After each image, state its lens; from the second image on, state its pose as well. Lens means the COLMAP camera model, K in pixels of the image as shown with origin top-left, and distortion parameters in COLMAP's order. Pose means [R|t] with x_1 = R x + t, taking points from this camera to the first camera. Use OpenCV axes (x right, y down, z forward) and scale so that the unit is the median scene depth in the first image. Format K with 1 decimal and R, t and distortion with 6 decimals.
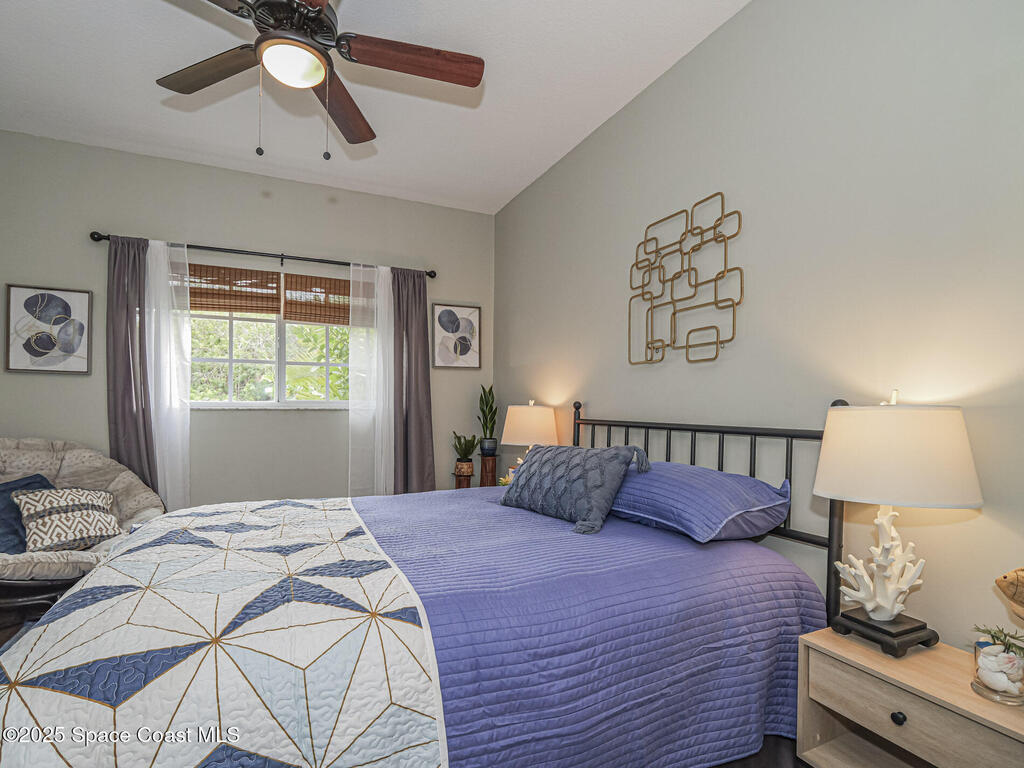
lens RADIAL K [[493.9, 0, 513.1], [0, 493.9, 373.6], [0, 0, 1]] dist [-0.015454, 0.000308]
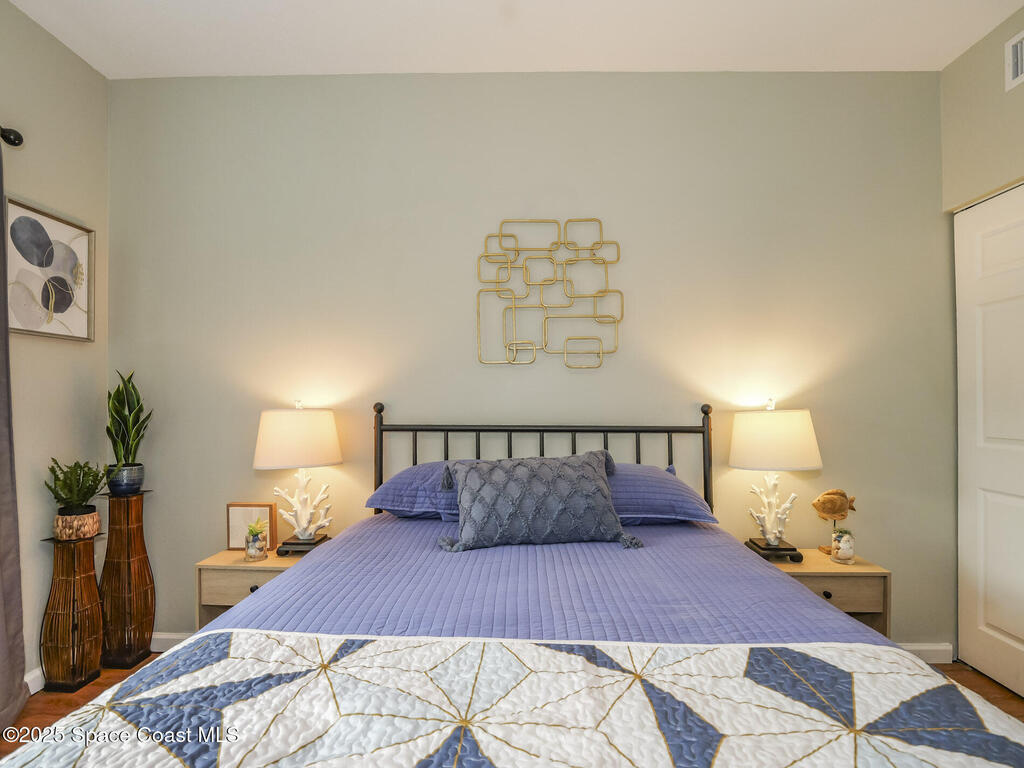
lens RADIAL K [[484.2, 0, 512.0], [0, 484.2, 384.0], [0, 0, 1]] dist [0.002268, 0.000030]
pose [[0.464340, 0.026873, 0.885249, -0.546525], [-0.058219, 0.998304, 0.000233, 0.016341], [-0.883741, -0.051647, 0.465117, 0.537325]]
